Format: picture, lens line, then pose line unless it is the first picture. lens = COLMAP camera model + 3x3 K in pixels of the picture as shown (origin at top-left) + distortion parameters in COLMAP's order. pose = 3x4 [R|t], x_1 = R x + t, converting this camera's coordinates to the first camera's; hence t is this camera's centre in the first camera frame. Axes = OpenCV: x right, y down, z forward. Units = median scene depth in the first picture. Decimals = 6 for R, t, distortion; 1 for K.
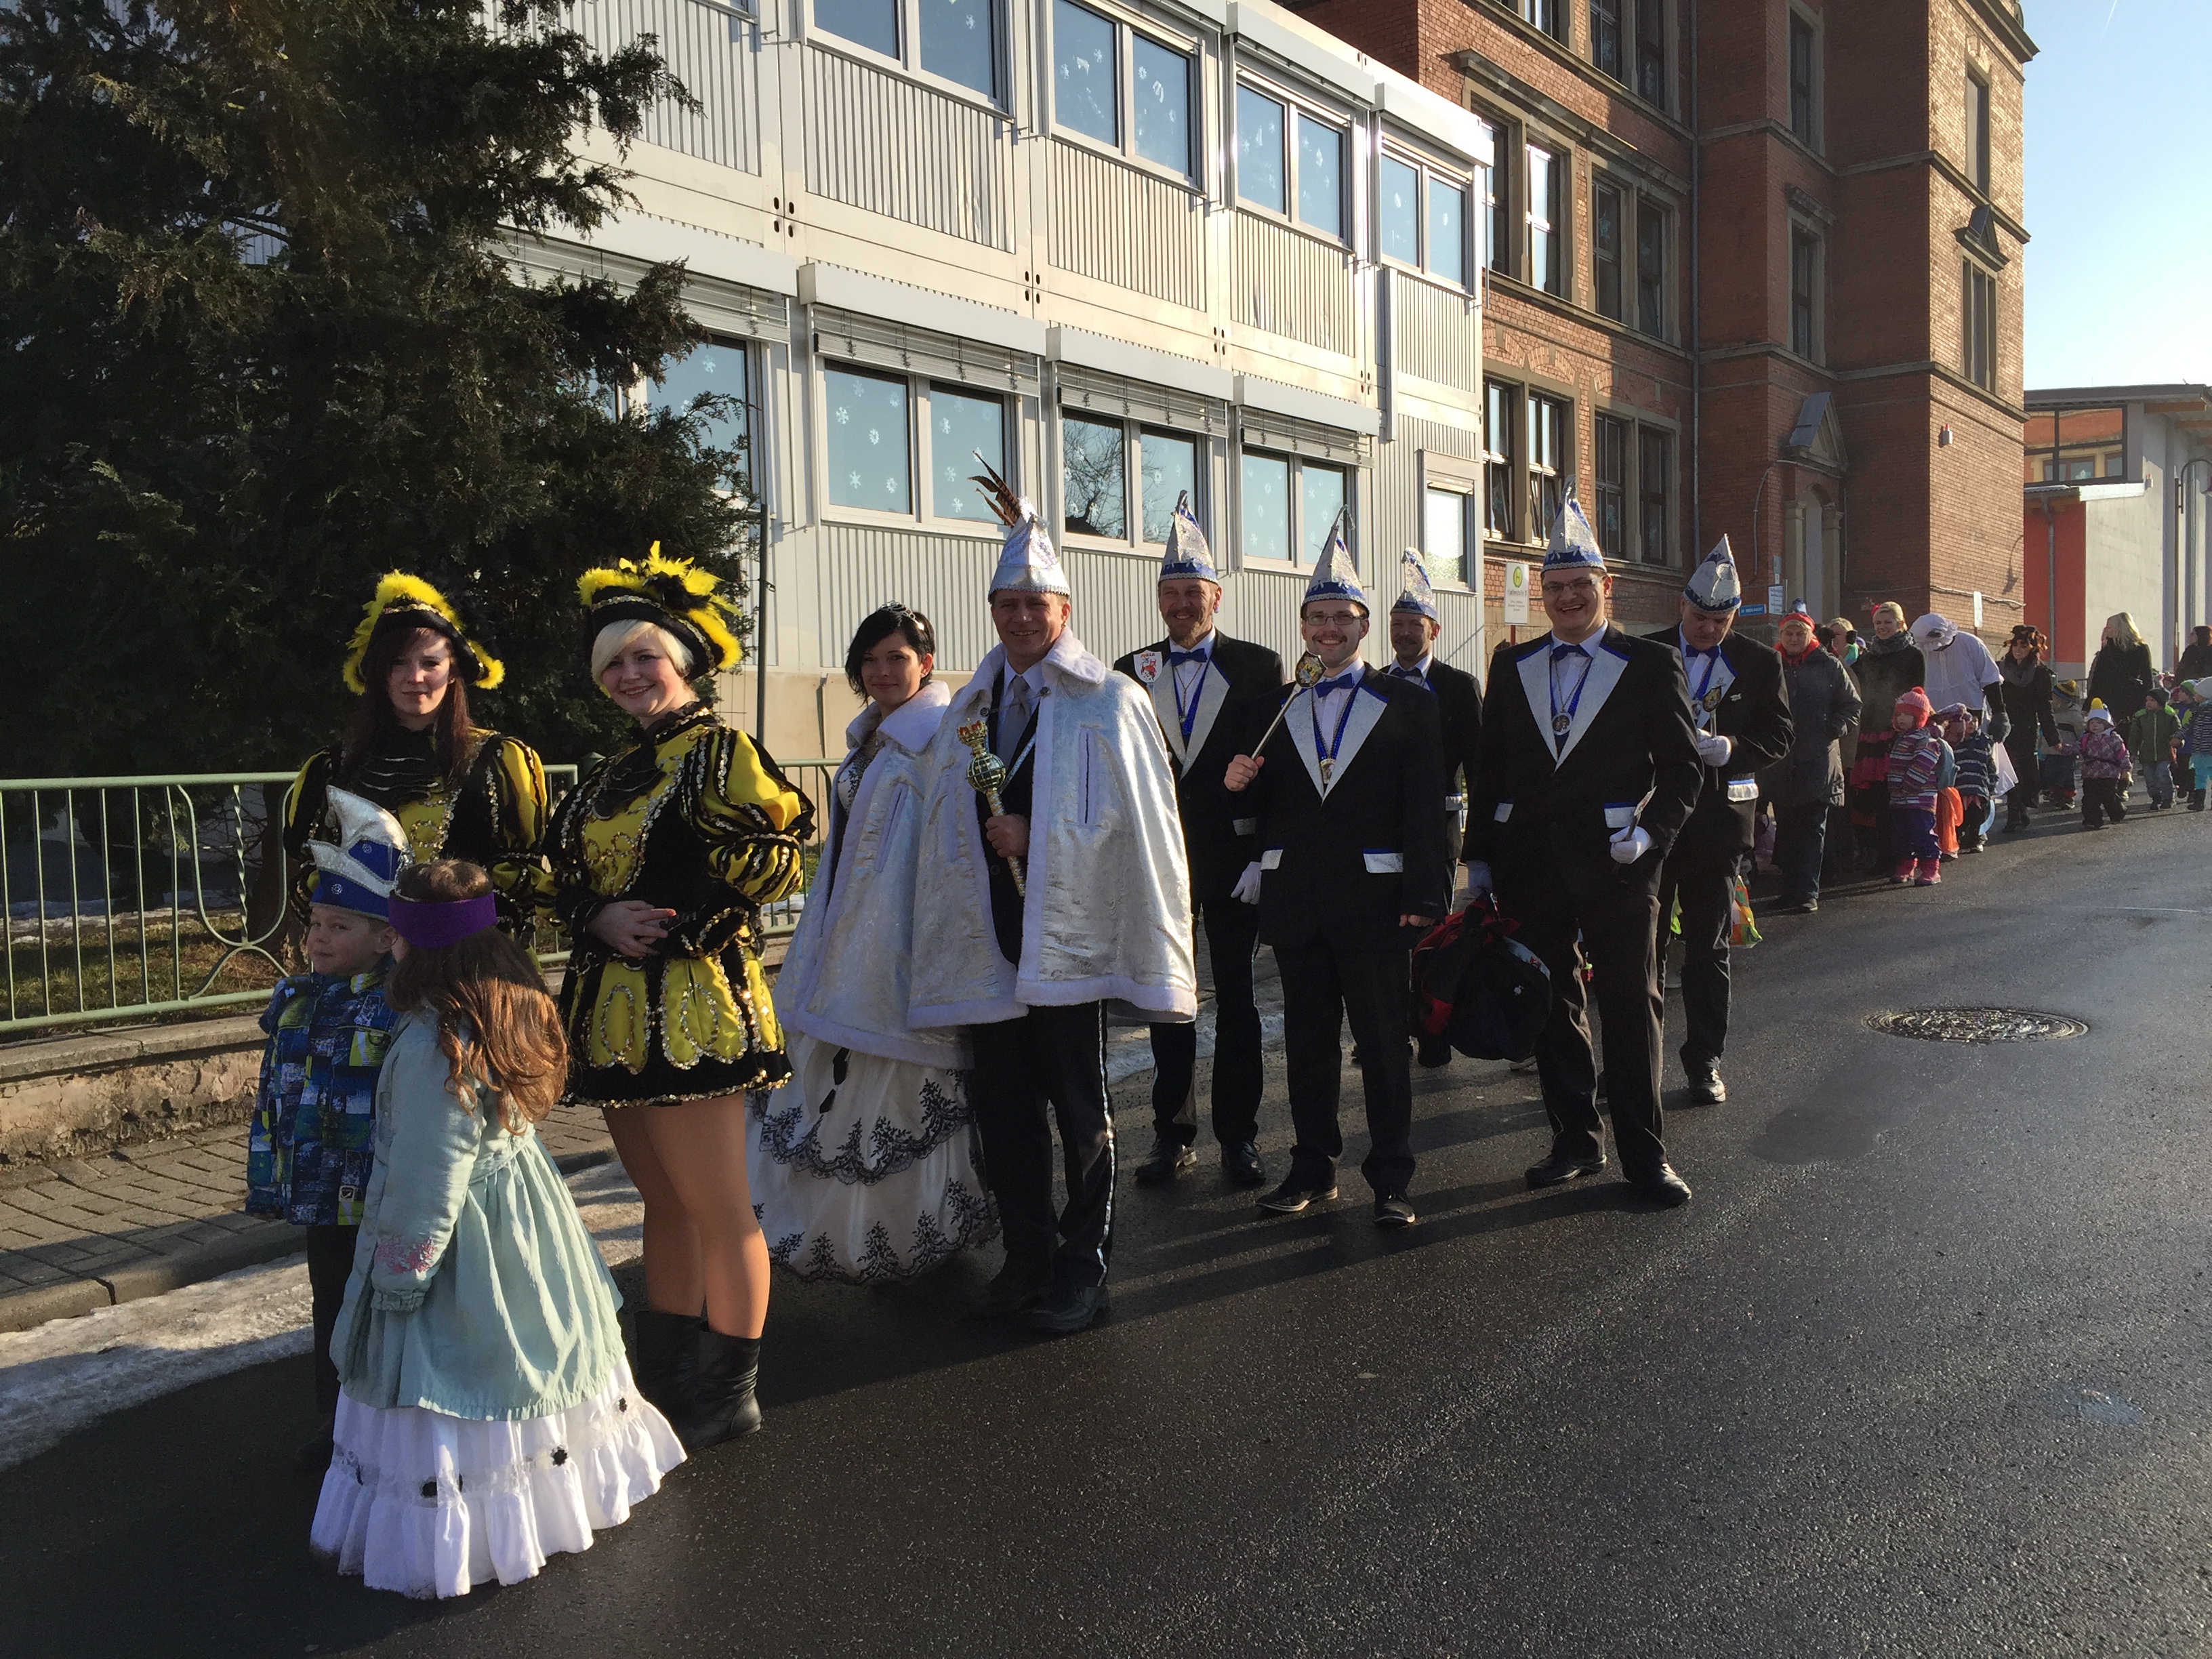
lens RADIAL K [[1848.3, 0, 1147.7], [0, 1848.3, 849.8], [0, 0, 1]] dist [0.084395, -0.103124]
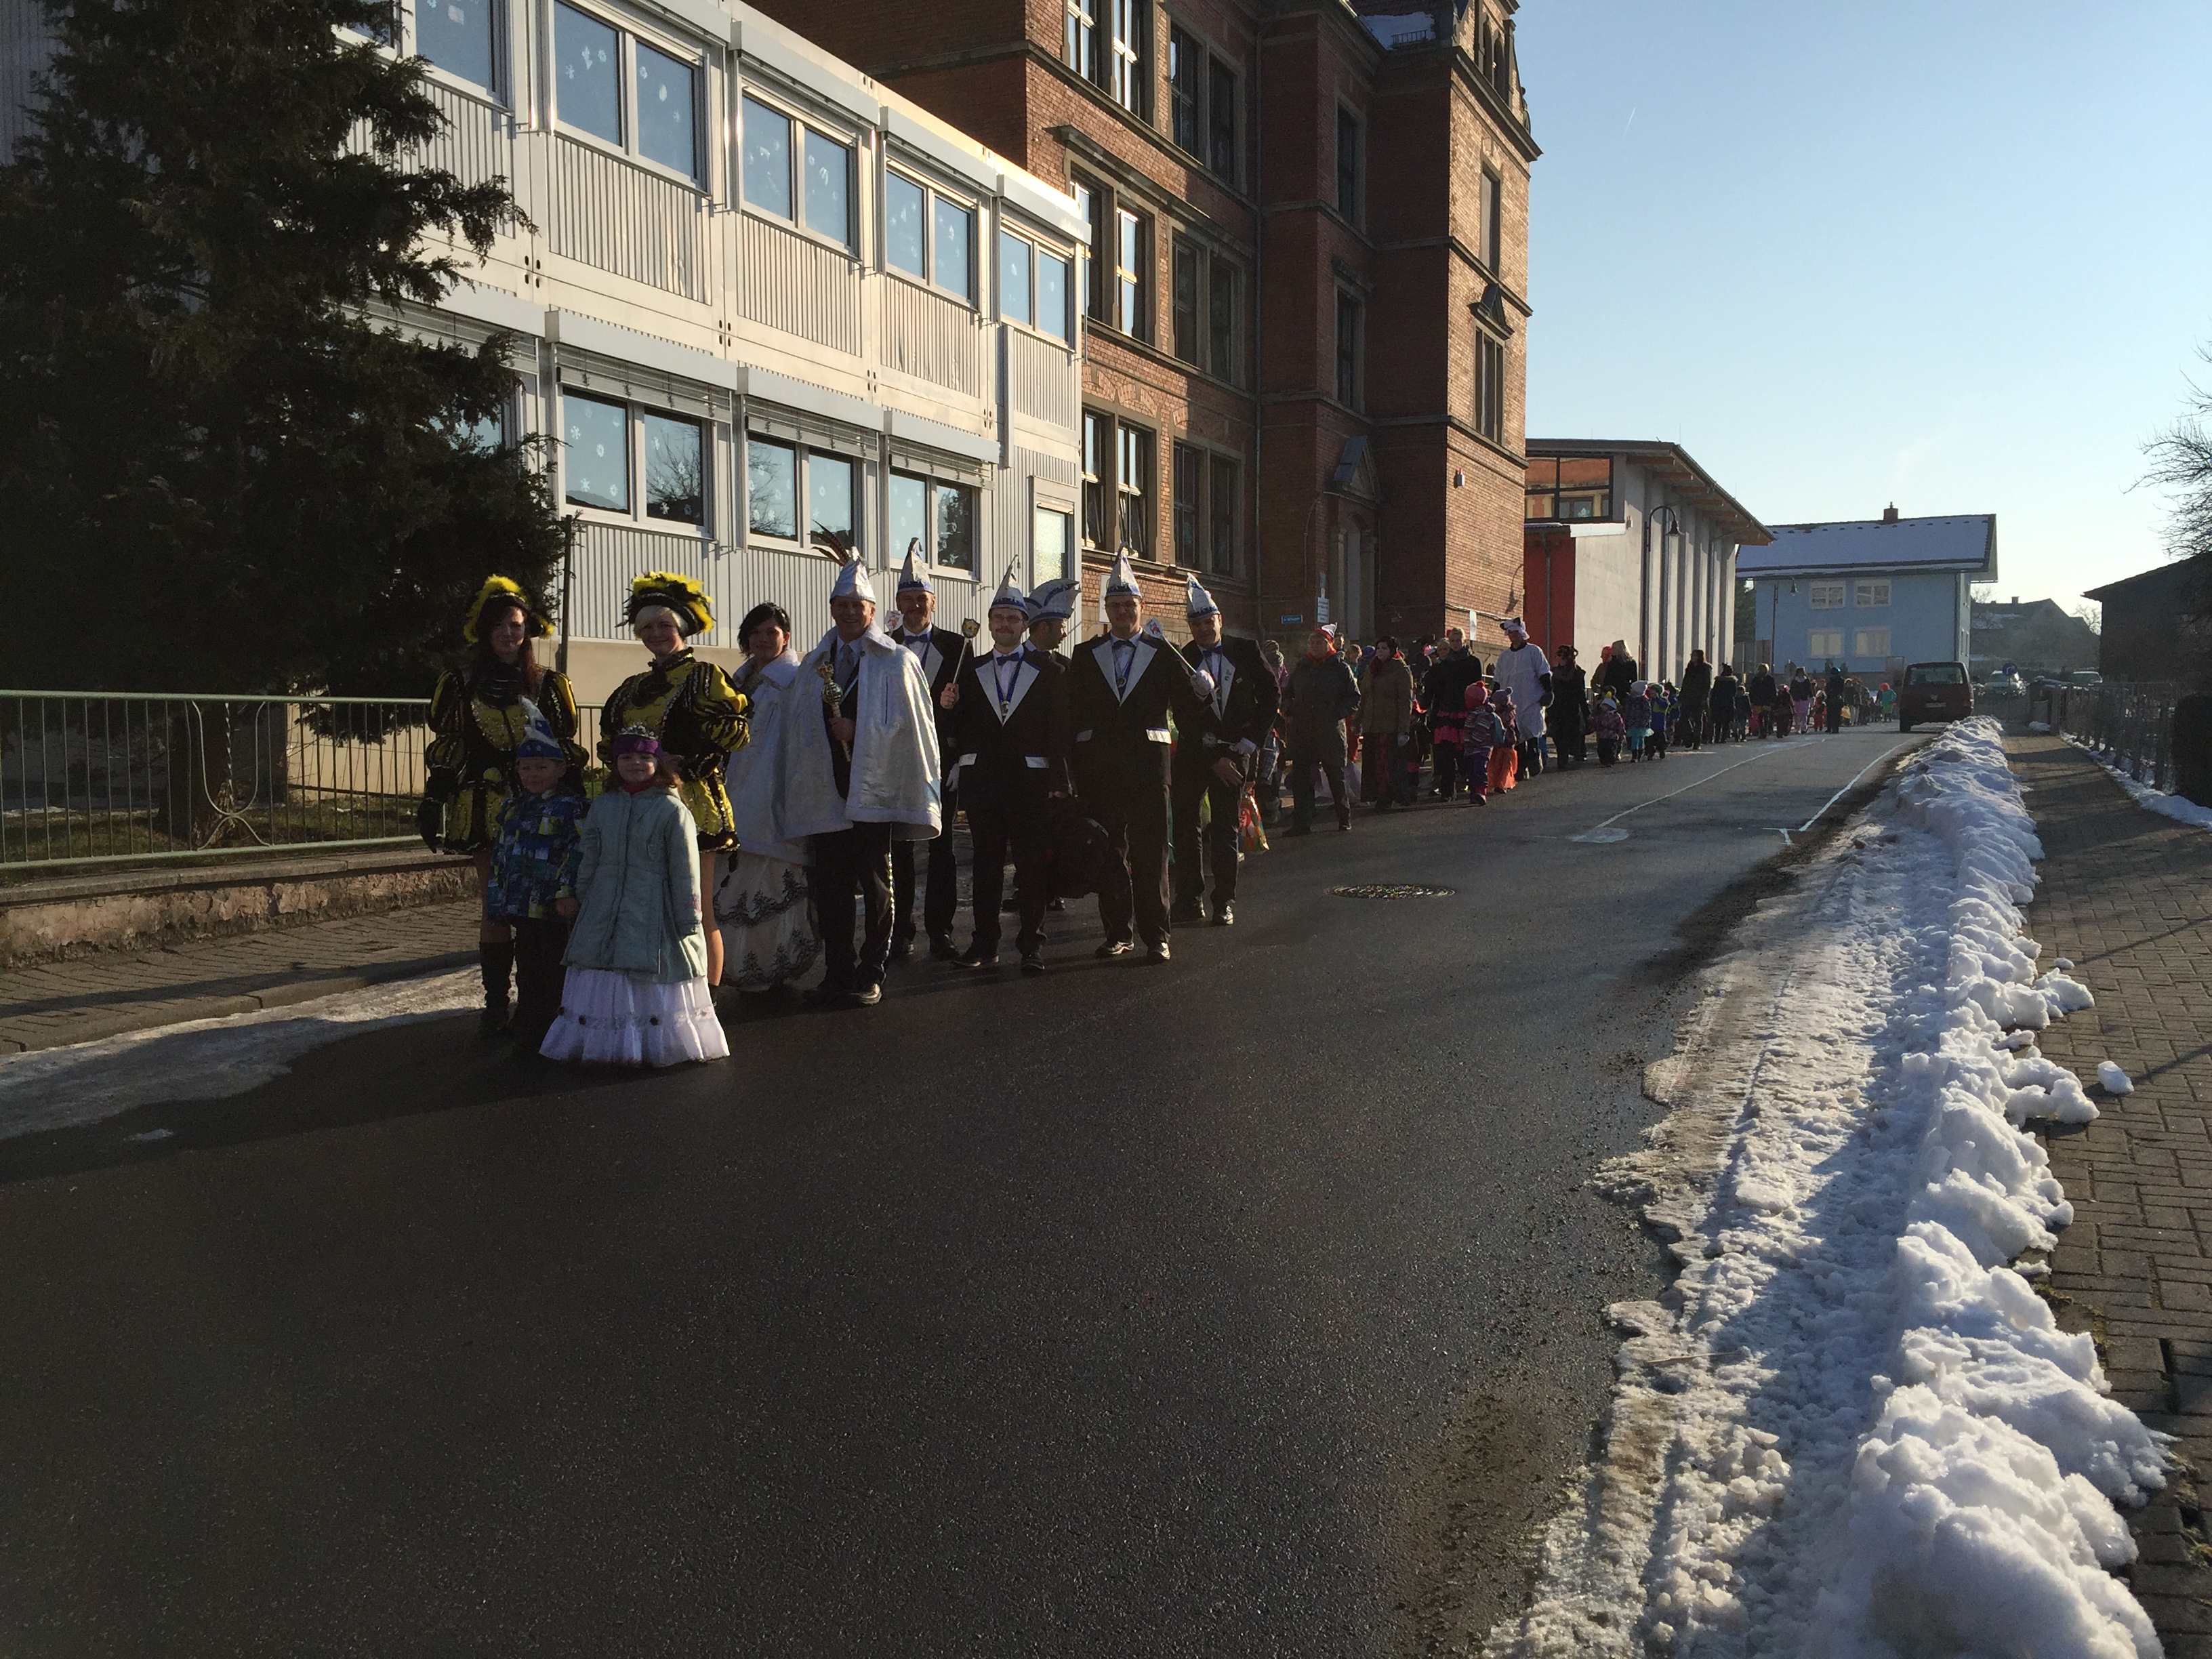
lens RADIAL K [[1848.3, 0, 1147.7], [0, 1848.3, 849.8], [0, 0, 1]] dist [0.084395, -0.103124]
pose [[0.975637, 0.011762, 0.219077, -0.028203], [-0.013000, 0.999907, 0.004211, 0.015539], [-0.219007, -0.006957, 0.975698, -0.136157]]
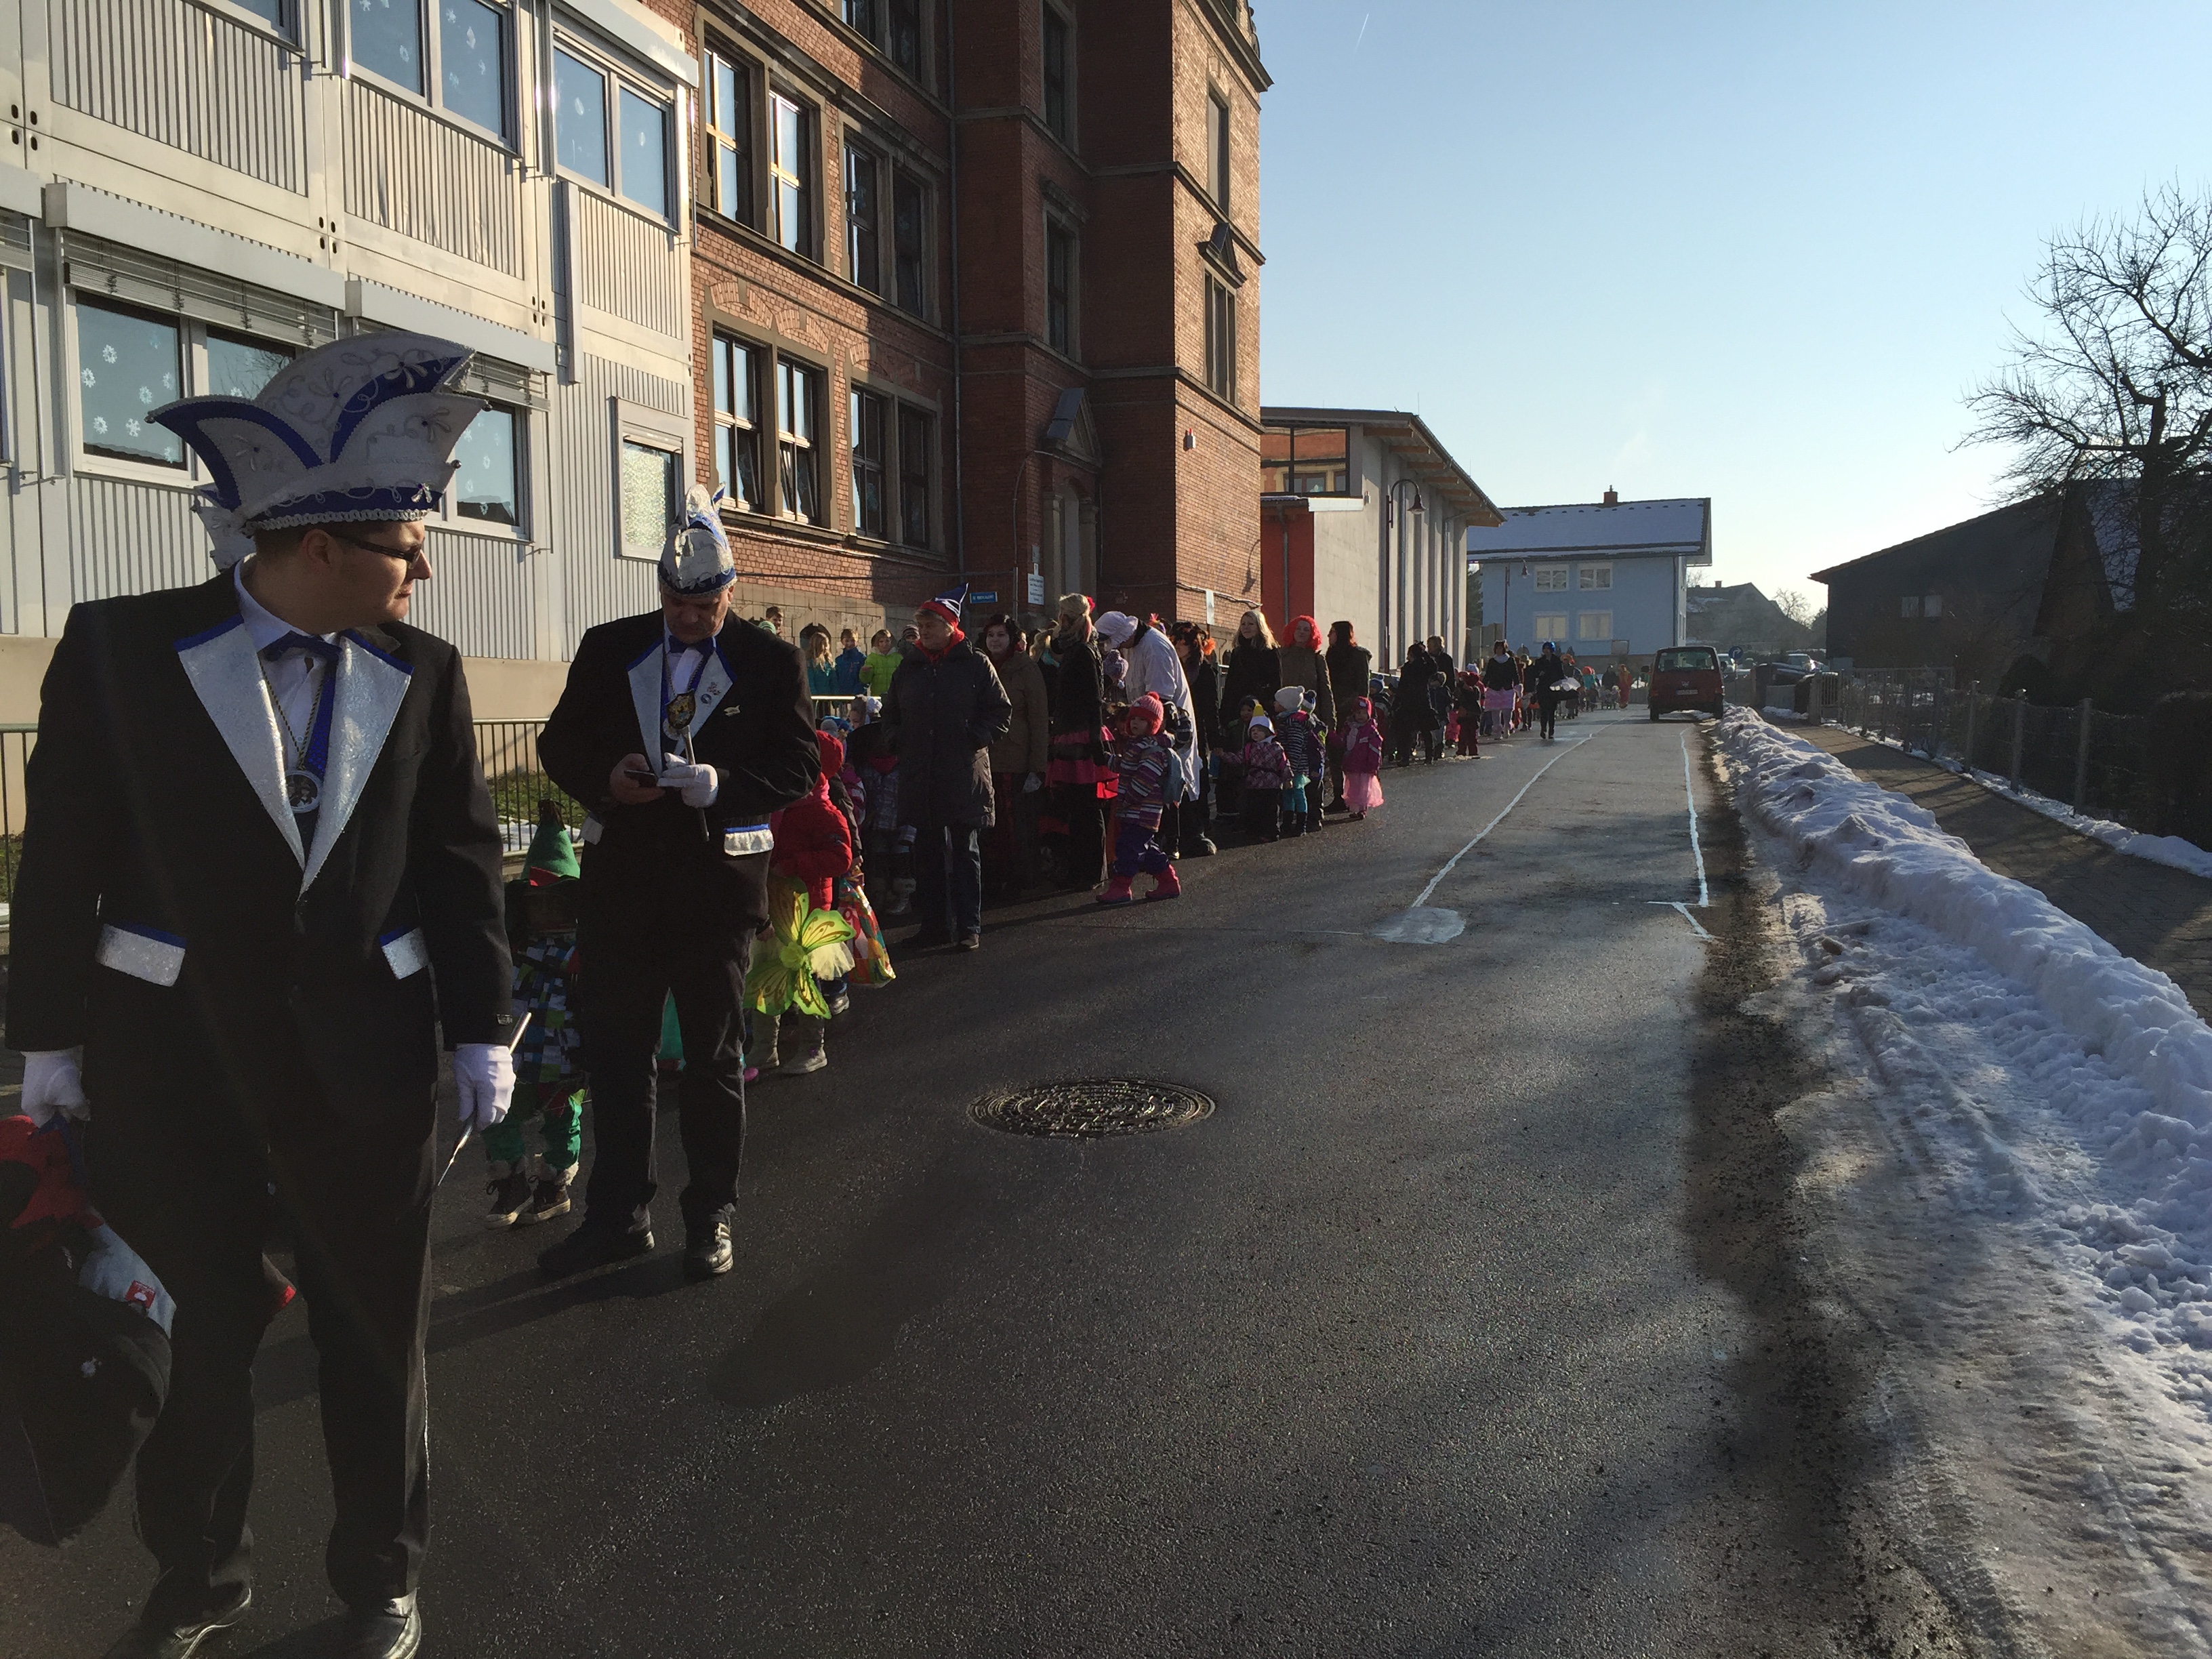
lens RADIAL K [[1815.5, 0, 1103.2], [0, 1815.5, 831.2], [0, 0, 1]] dist [0.095793, -0.081237]
pose [[0.942874, -0.002477, 0.333140, 0.050927], [0.000922, 0.999988, 0.004828, -0.009197], [-0.333148, -0.004245, 0.942865, 0.069143]]
